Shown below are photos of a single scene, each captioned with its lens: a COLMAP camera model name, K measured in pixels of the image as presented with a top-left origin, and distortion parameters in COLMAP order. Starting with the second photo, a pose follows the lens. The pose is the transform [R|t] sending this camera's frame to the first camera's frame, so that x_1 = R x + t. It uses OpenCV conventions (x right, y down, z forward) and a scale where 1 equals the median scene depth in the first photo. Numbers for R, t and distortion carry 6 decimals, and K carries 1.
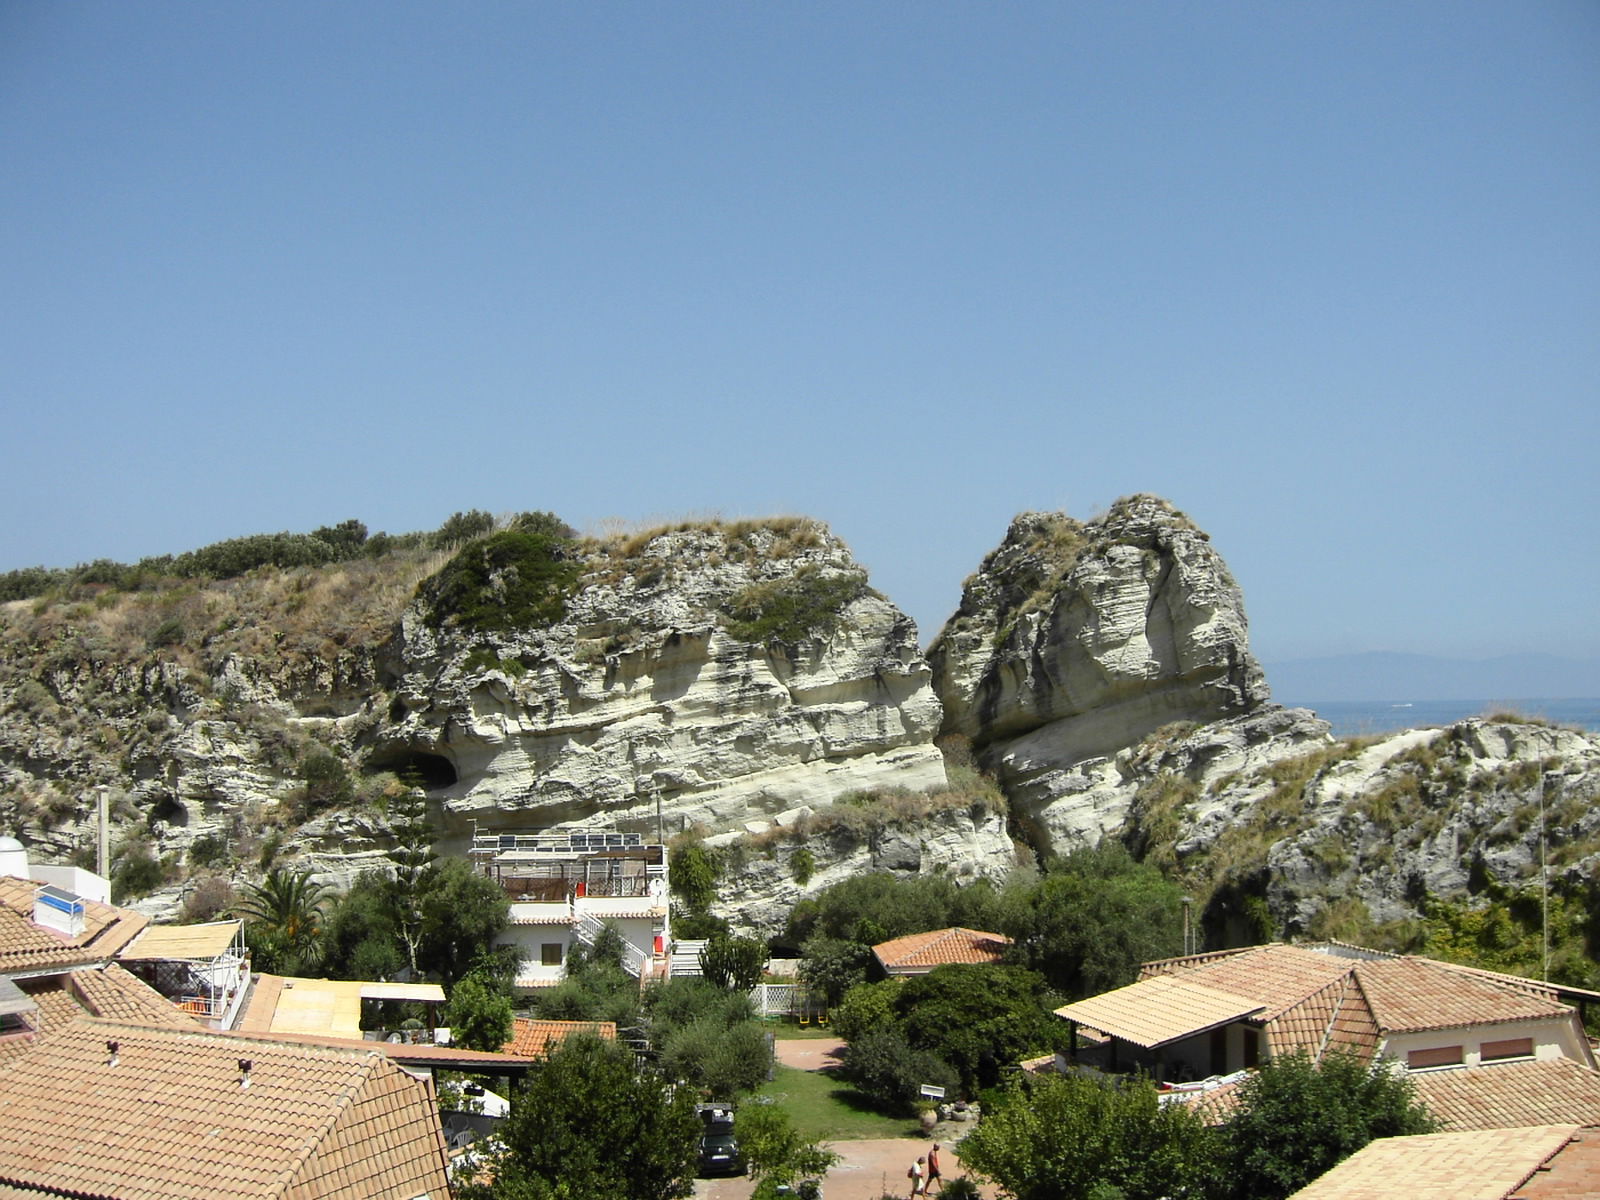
lens RADIAL K [[1788.0, 0, 800.0], [0, 1788.0, 600.0], [0, 0, 1]] dist [-0.139395, 0.061382]
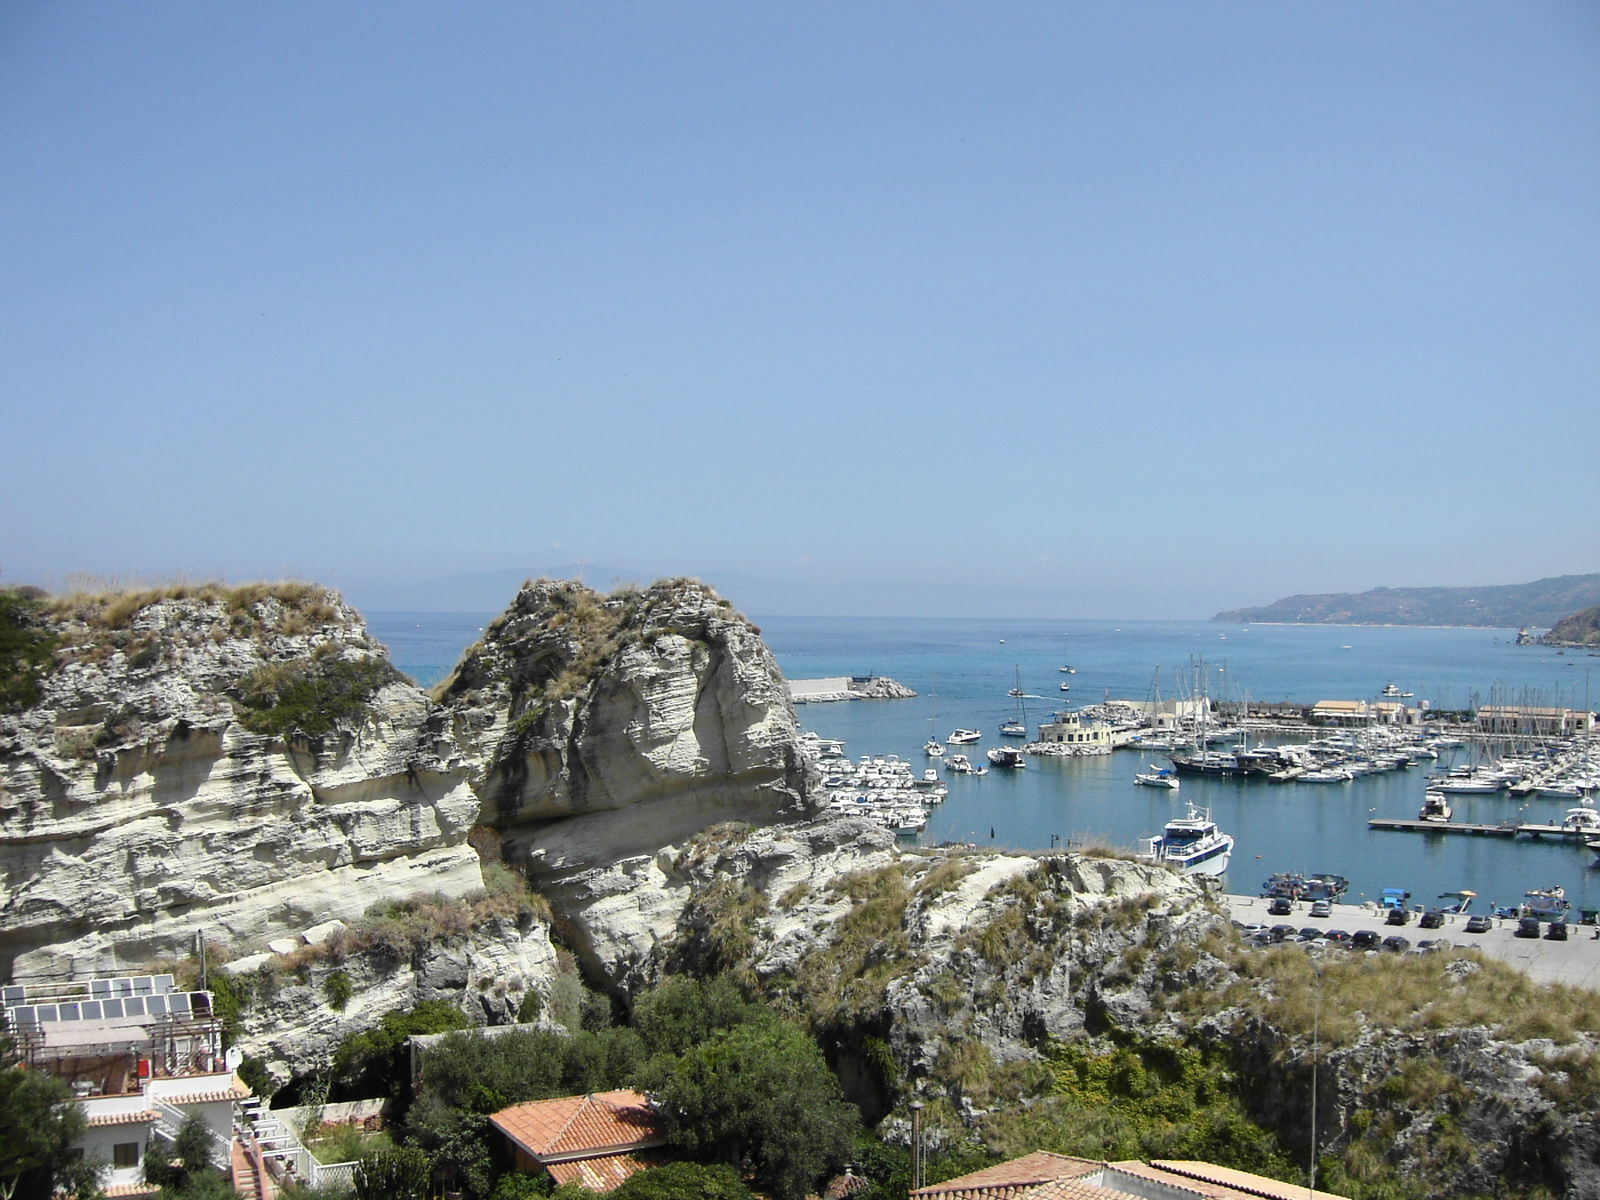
lens RADIAL K [[1788.0, 0, 800.0], [0, 1788.0, 600.0], [0, 0, 1]] dist [-0.139395, 0.061382]
pose [[0.902158, 0.022370, 0.430825, -0.173838], [-0.045999, 0.997950, 0.044506, -0.096976], [-0.428946, -0.059969, 0.901338, 0.104407]]
